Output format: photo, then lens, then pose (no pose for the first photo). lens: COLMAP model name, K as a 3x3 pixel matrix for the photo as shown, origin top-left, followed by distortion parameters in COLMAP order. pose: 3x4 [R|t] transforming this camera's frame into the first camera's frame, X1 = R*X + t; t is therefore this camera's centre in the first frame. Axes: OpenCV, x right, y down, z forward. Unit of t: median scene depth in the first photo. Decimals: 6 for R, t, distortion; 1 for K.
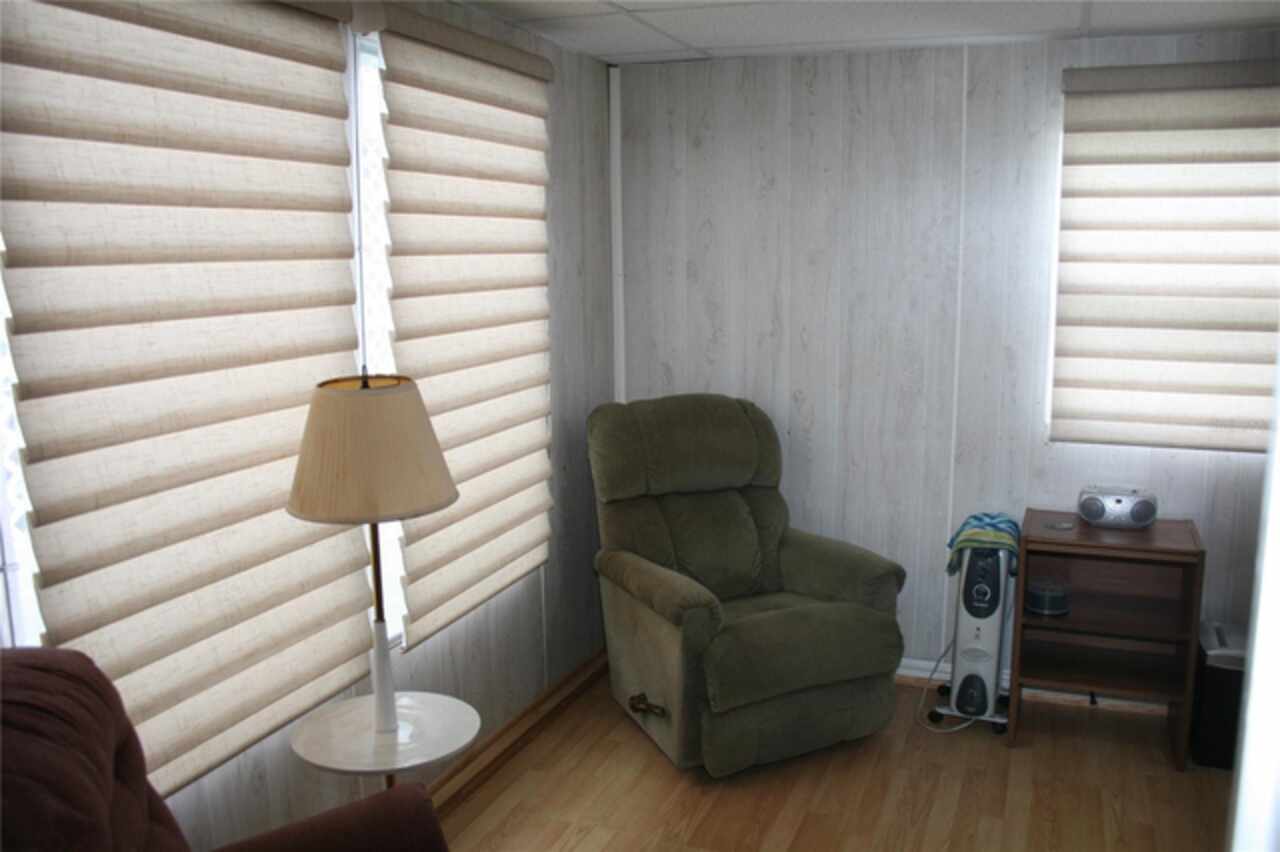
lens RADIAL K [[1076.1, 0, 638.3], [0, 1076.1, 427.5], [0, 0, 1]] dist [-0.094758, 0.025513]
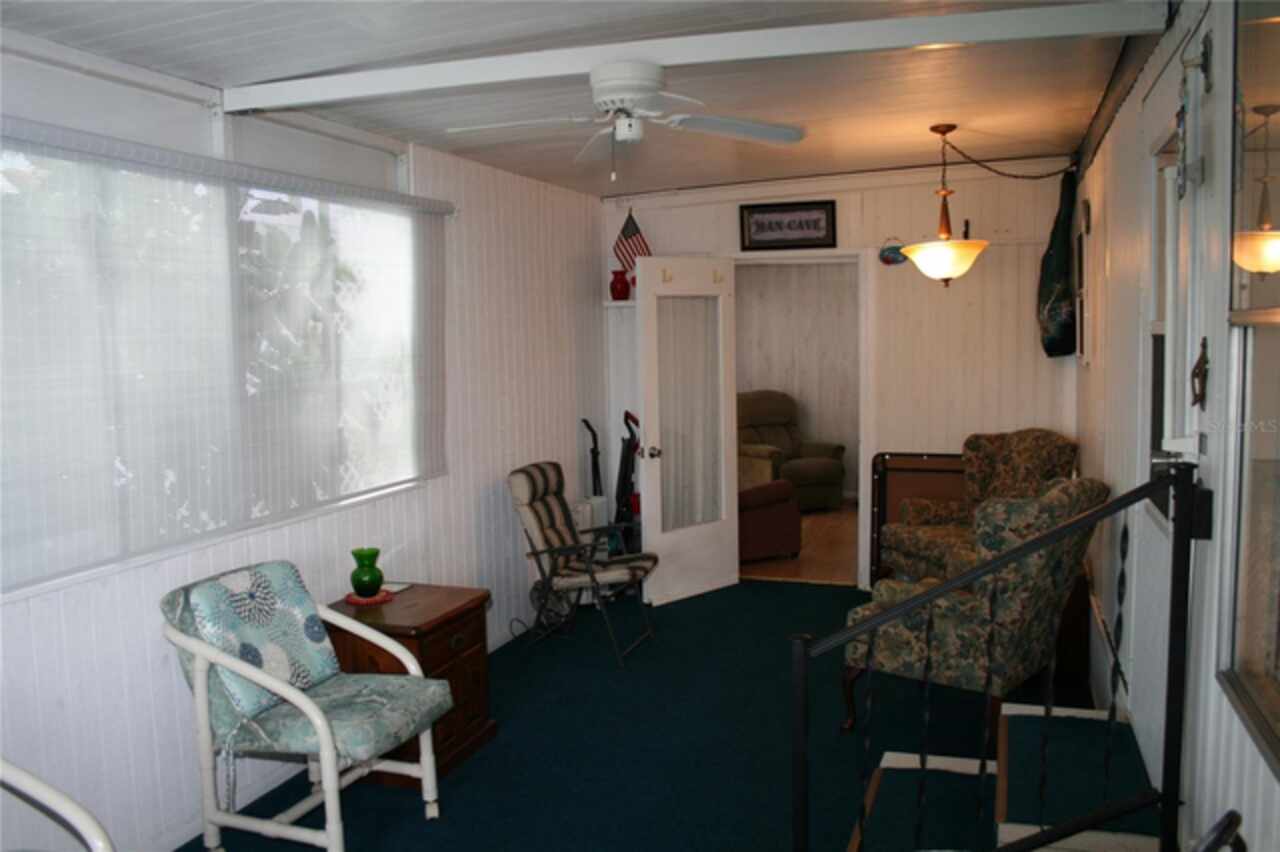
lens RADIAL K [[1076.1, 0, 642.3], [0, 1076.1, 427.5], [0, 0, 1]] dist [-0.094758, 0.025513]
pose [[0.999446, -0.018464, 0.027679, -0.323107], [0.020160, 0.997853, -0.062316, 0.218381], [-0.026469, 0.062839, 0.997673, -1.636170]]
